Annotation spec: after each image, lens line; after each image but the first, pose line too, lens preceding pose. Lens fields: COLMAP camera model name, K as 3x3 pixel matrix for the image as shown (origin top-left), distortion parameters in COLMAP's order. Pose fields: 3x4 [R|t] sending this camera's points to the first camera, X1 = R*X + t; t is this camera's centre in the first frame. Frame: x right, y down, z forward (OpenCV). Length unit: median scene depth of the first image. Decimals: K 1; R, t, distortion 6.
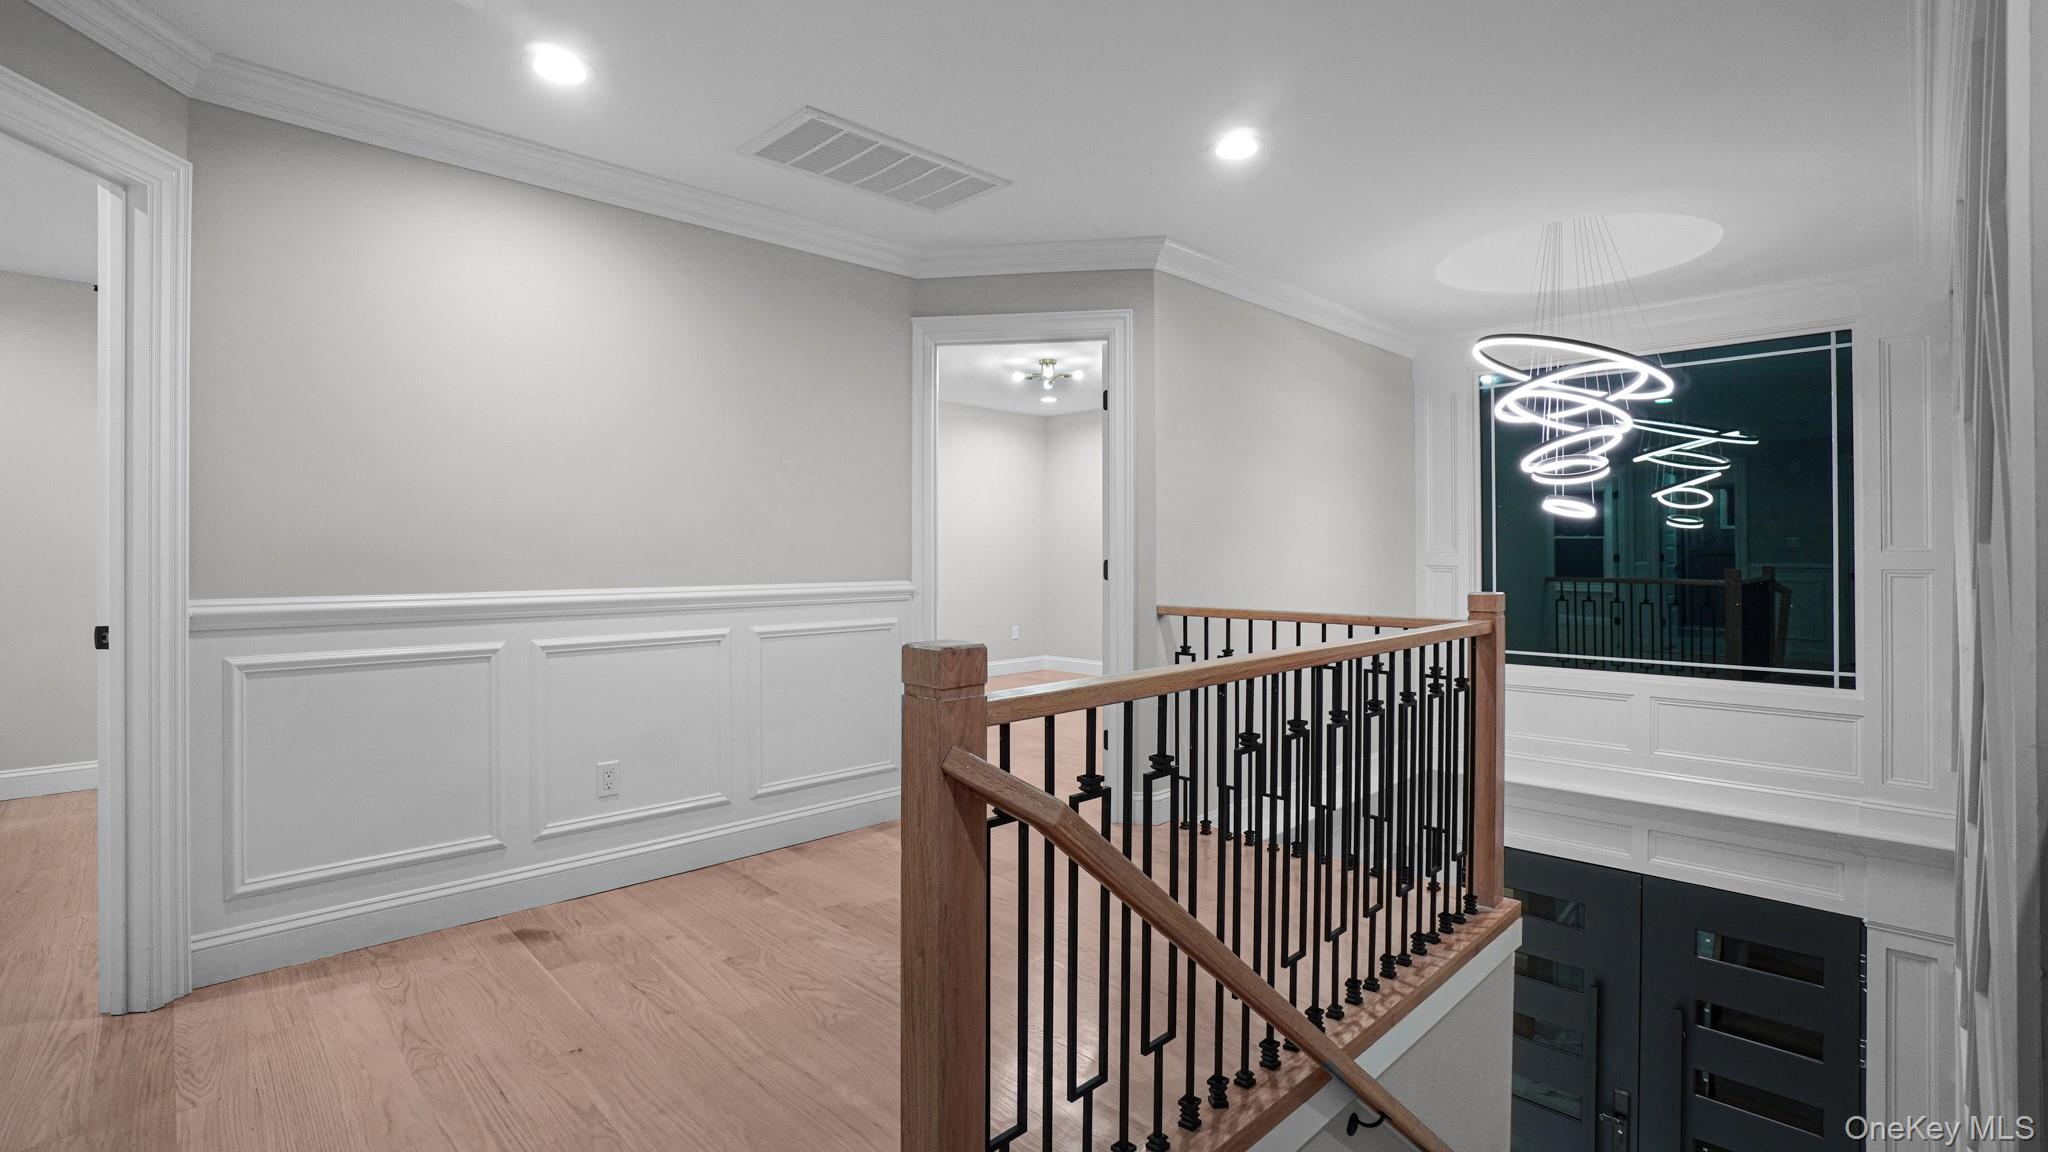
lens RADIAL K [[919.6, 0, 1017.6], [0, 919.6, 558.7], [0, 0, 1]] dist [-0.044670, 0.013522]
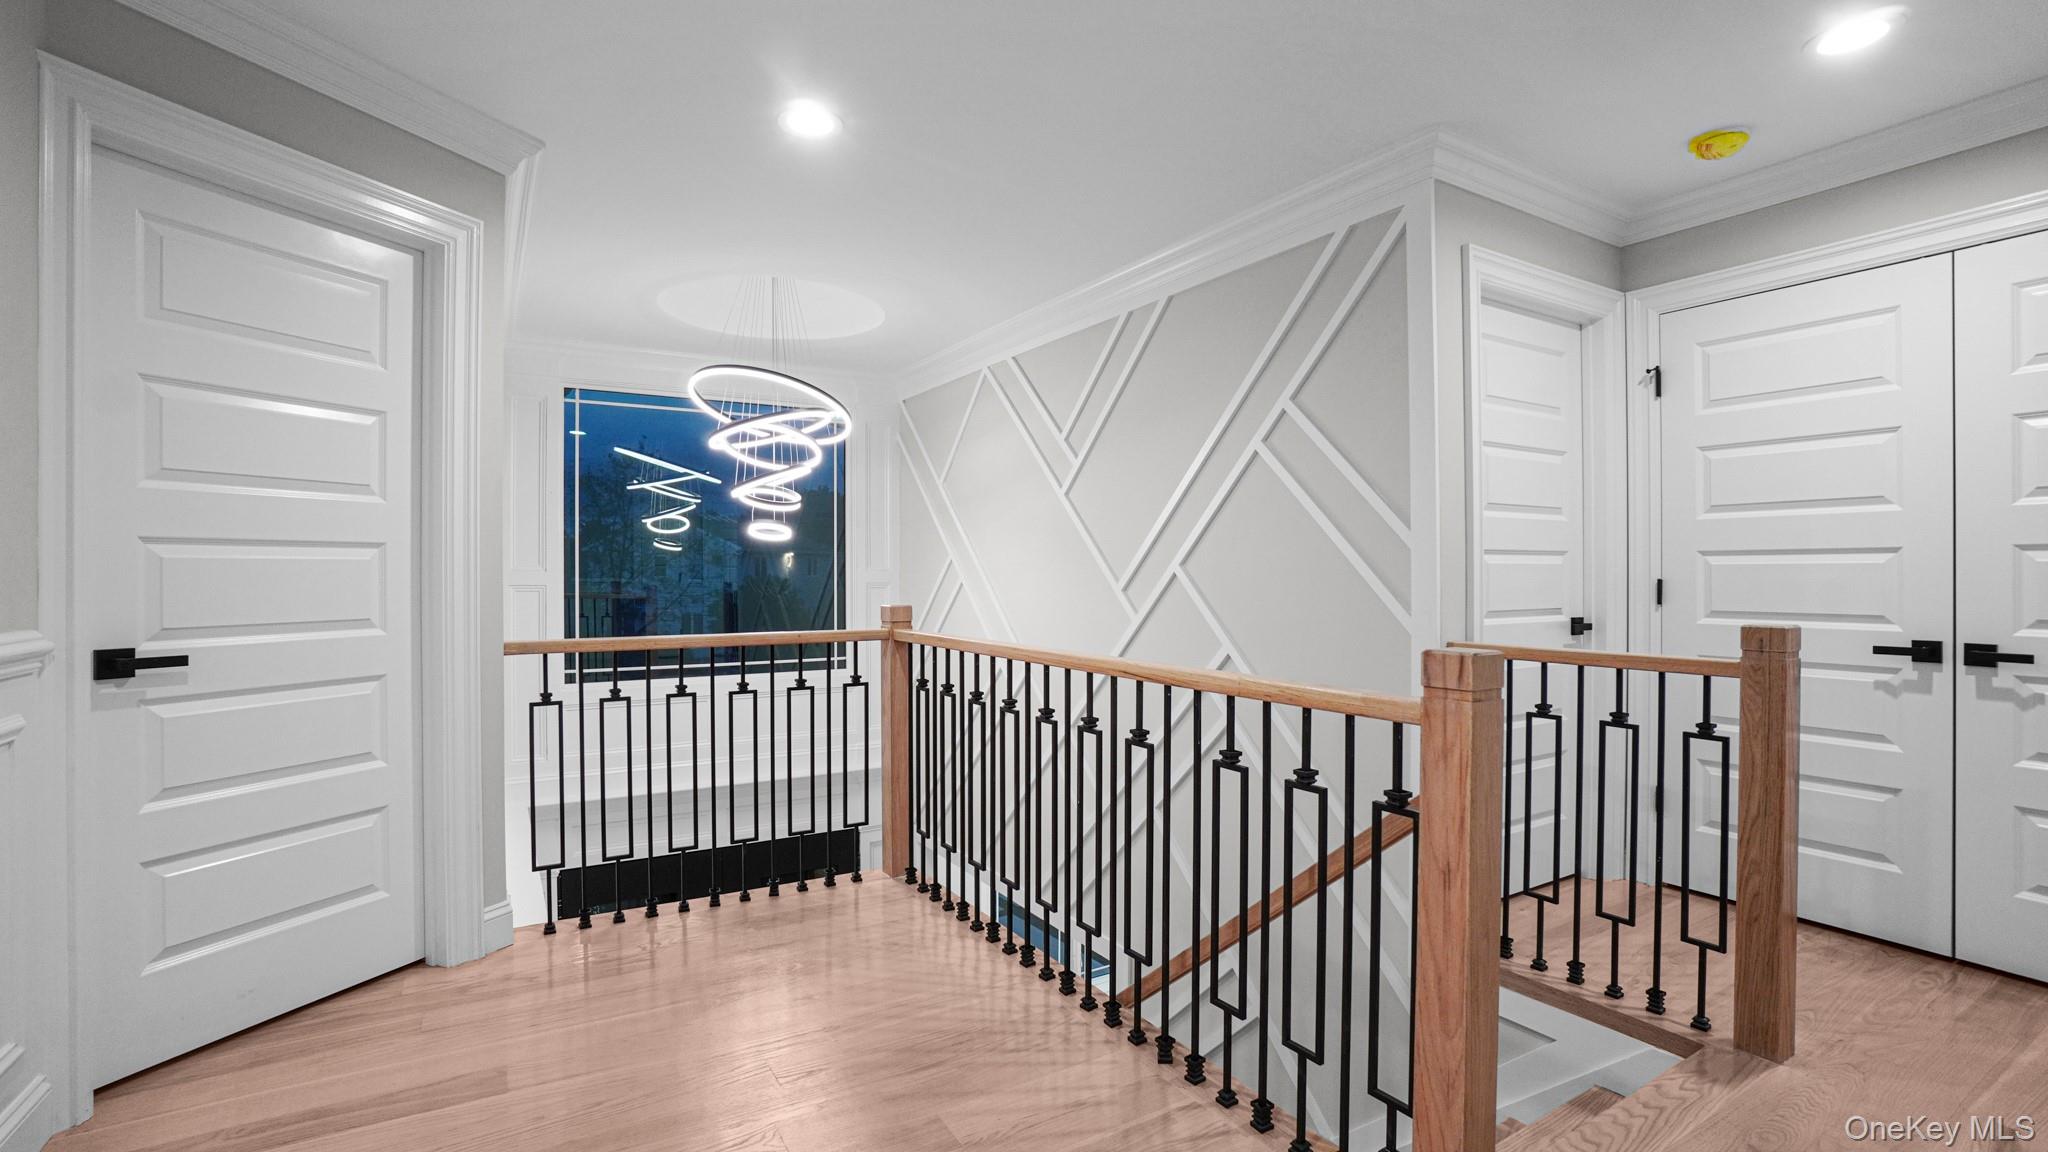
lens RADIAL K [[919.6, 0, 1019.5], [0, 919.6, 578.2], [0, 0, 1]] dist [-0.044670, 0.013522]
pose [[0.232145, -0.006059, 0.972662, -0.391773], [0.008645, 0.999954, 0.004165, 0.000826], [-0.972643, 0.007442, 0.232187, 0.390298]]
